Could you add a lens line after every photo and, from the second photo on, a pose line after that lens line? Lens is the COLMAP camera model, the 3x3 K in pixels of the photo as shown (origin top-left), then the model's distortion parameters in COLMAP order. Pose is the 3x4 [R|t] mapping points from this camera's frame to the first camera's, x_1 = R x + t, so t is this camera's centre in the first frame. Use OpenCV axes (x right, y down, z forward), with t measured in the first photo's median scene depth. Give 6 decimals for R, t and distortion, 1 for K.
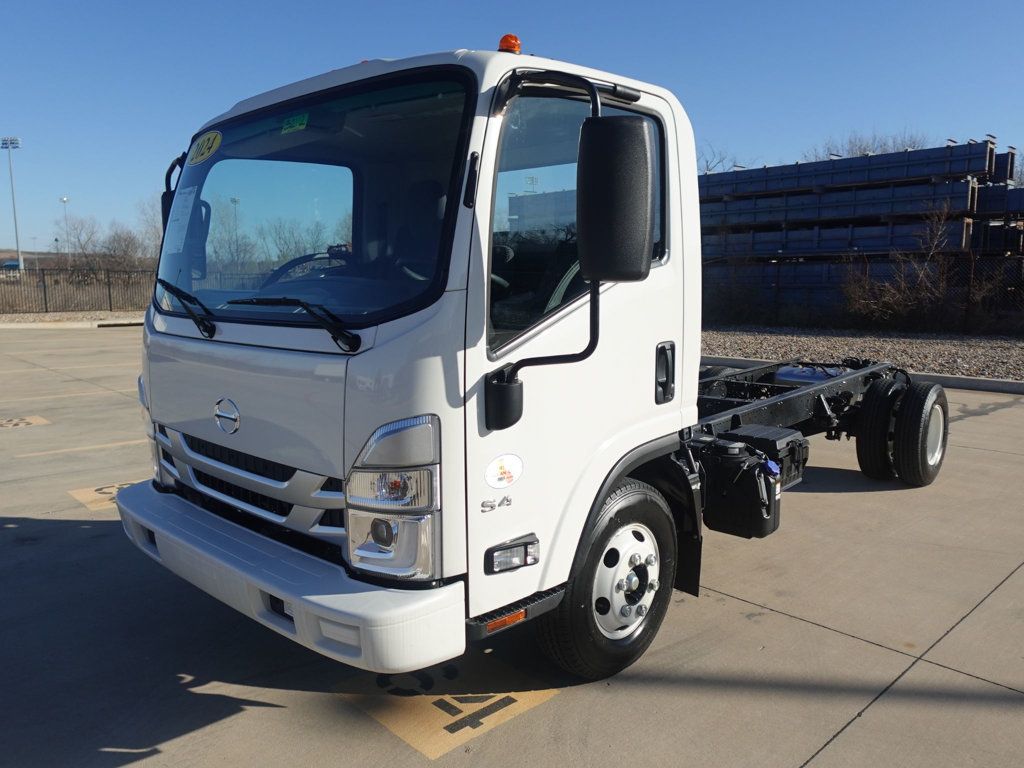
lens RADIAL K [[765.3, 0, 512.0], [0, 765.3, 384.0], [0, 0, 1]] dist [-0.005722, 0.006861]
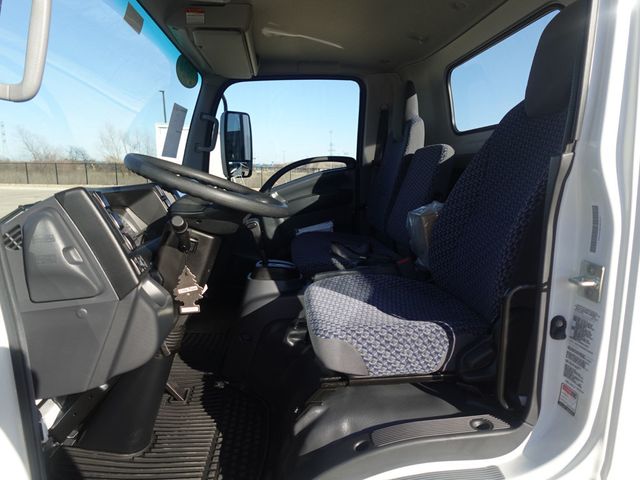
lens RADIAL K [[405.7, 0, 320.0], [0, 405.7, 240.0], [0, 0, 1]] dist [-0.000191, -0.000218]
pose [[0.745698, 0.117612, -0.655821, 0.228024], [-0.102836, 0.992819, 0.061119, -0.101925], [0.658300, 0.021866, 0.752438, 0.667599]]
